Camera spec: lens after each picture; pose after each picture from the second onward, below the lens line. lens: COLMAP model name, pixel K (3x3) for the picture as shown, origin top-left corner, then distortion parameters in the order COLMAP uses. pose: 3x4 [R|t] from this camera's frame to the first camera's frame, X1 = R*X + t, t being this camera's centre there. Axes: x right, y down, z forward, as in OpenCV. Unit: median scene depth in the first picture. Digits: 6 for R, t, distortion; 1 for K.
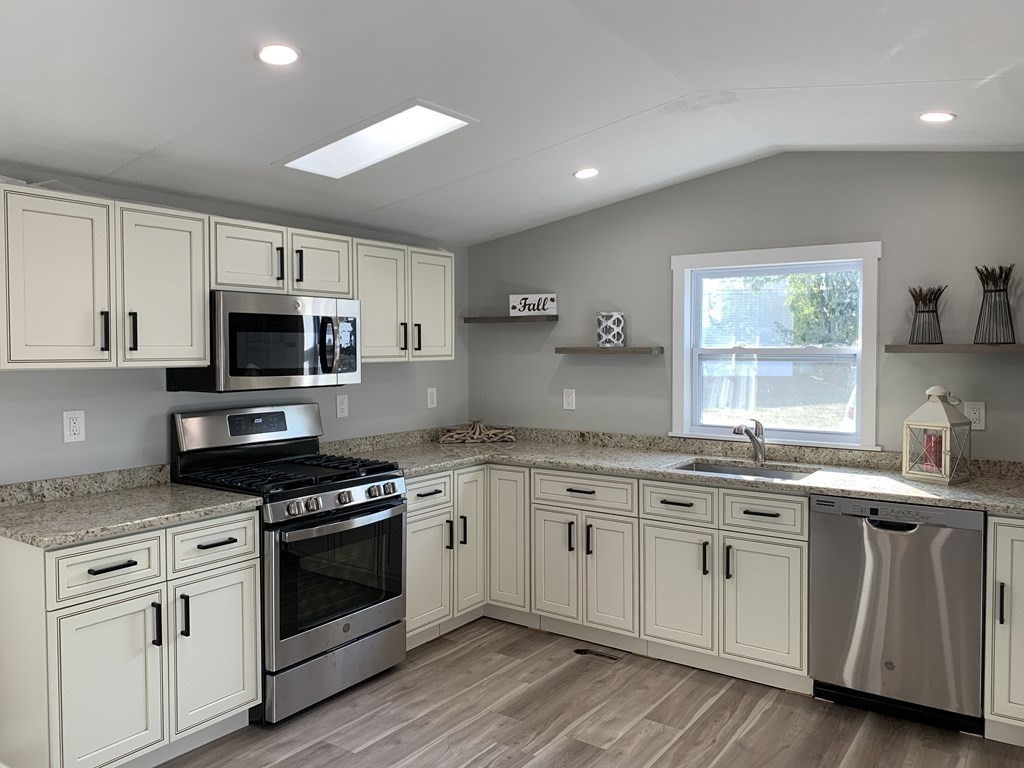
lens RADIAL K [[782.6, 0, 463.5], [0, 782.6, 365.7], [0, 0, 1]] dist [0.053391, -0.071057]
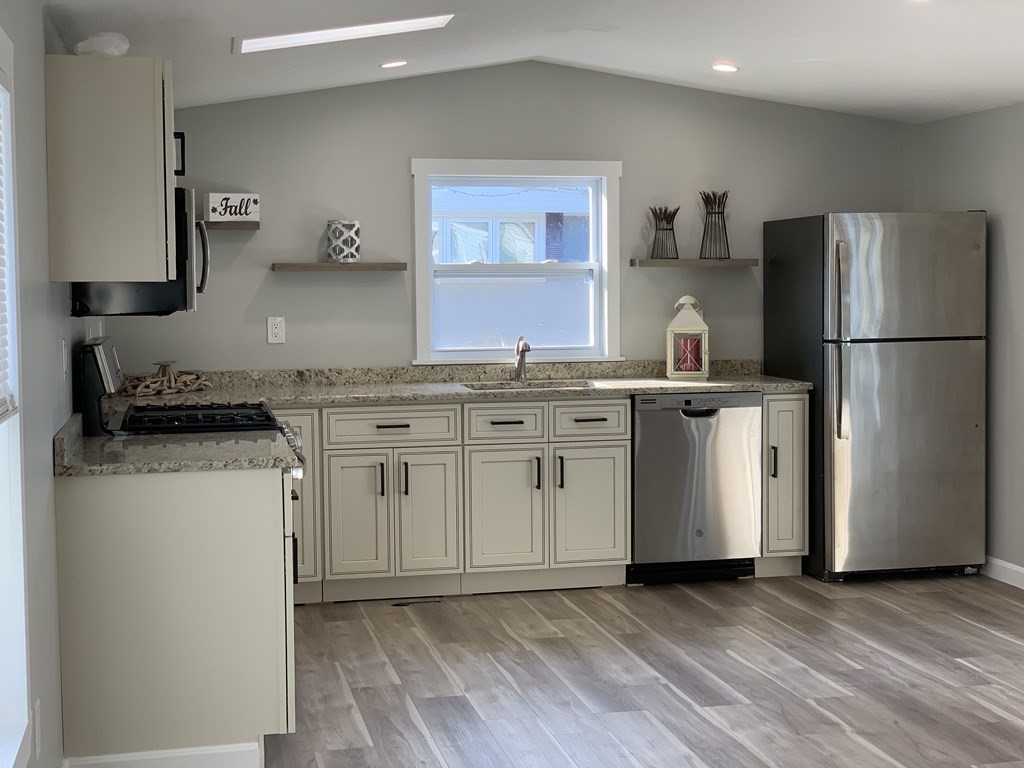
lens RADIAL K [[1524.6, 0, 516.4], [0, 1524.6, 383.9], [0, 0, 1]] dist [0.057801, 0.000000]
pose [[0.666923, -0.056047, 0.743015, -1.038658], [0.022249, 0.998220, 0.055328, 0.021590], [-0.744794, -0.020368, 0.666983, -0.243501]]
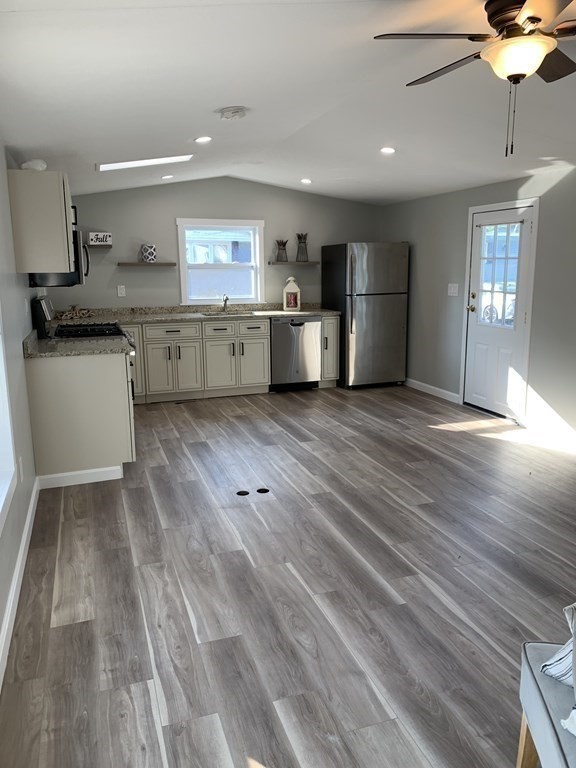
lens RADIAL K [[587.0, 0, 295.1], [0, 587.0, 383.8], [0, 0, 1]] dist [0.053391, -0.071057]
pose [[0.569668, -0.164374, 0.805270, -0.991947], [0.024208, 0.982727, 0.183472, 0.014030], [-0.821518, -0.085024, 0.563807, -0.195736]]
